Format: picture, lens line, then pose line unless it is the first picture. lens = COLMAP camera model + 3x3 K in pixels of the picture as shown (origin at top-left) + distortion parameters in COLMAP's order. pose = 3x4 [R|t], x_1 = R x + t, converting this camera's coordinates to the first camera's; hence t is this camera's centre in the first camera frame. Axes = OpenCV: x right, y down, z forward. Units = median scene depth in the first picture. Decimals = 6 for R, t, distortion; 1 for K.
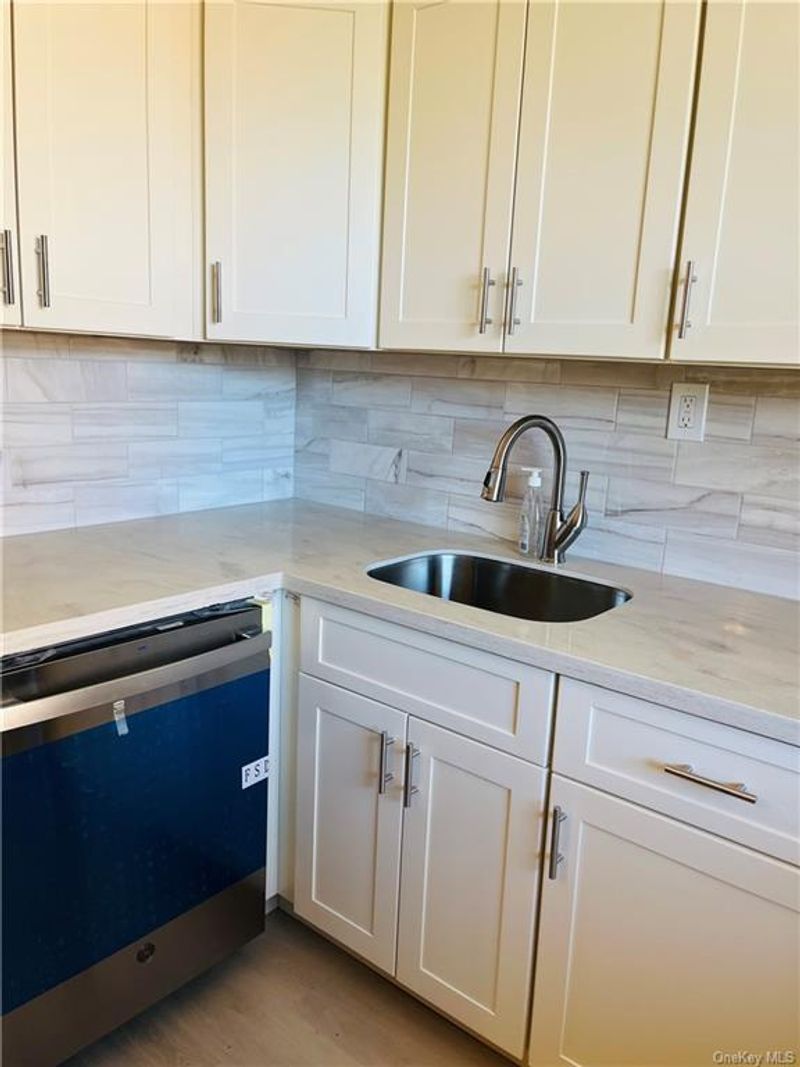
lens RADIAL K [[838.1, 0, 416.5], [0, 838.1, 528.2], [0, 0, 1]] dist [0.042648, -0.125233]
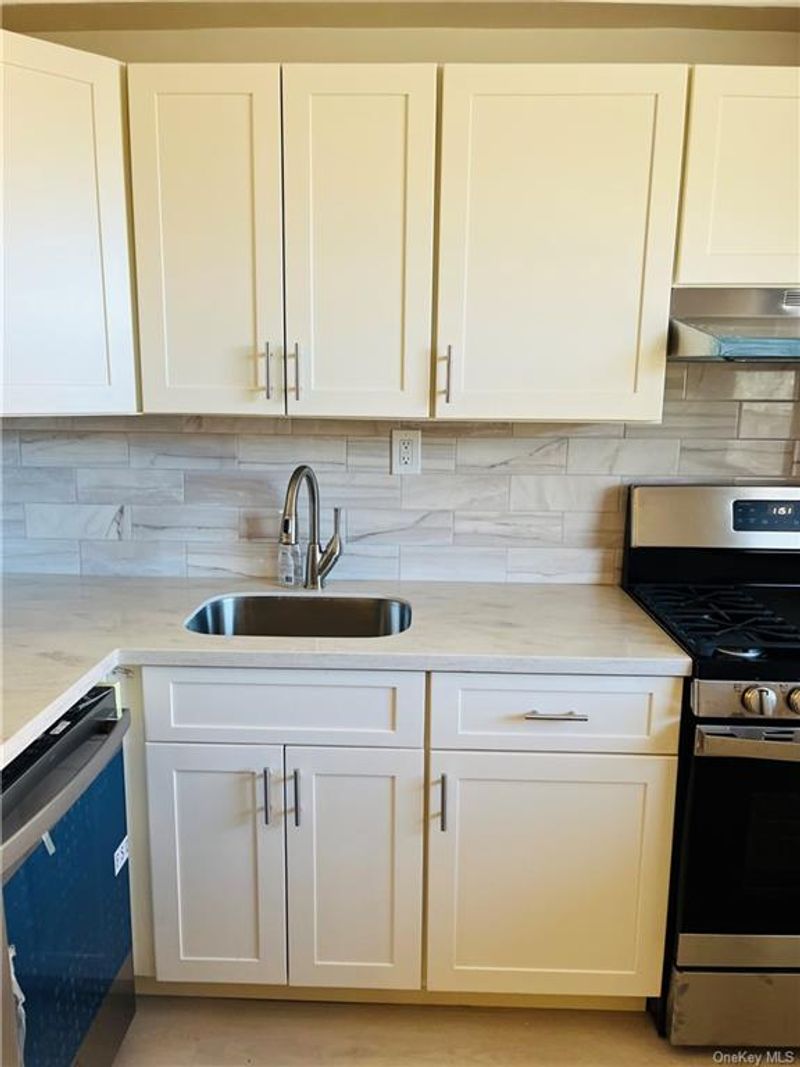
lens RADIAL K [[838.1, 0, 416.5], [0, 838.1, 528.2], [0, 0, 1]] dist [0.042648, -0.125233]
pose [[0.769880, -0.138335, 0.623016, -0.454710], [0.142089, 0.988876, 0.043989, -0.075174], [-0.622171, 0.054658, 0.780971, 0.004827]]
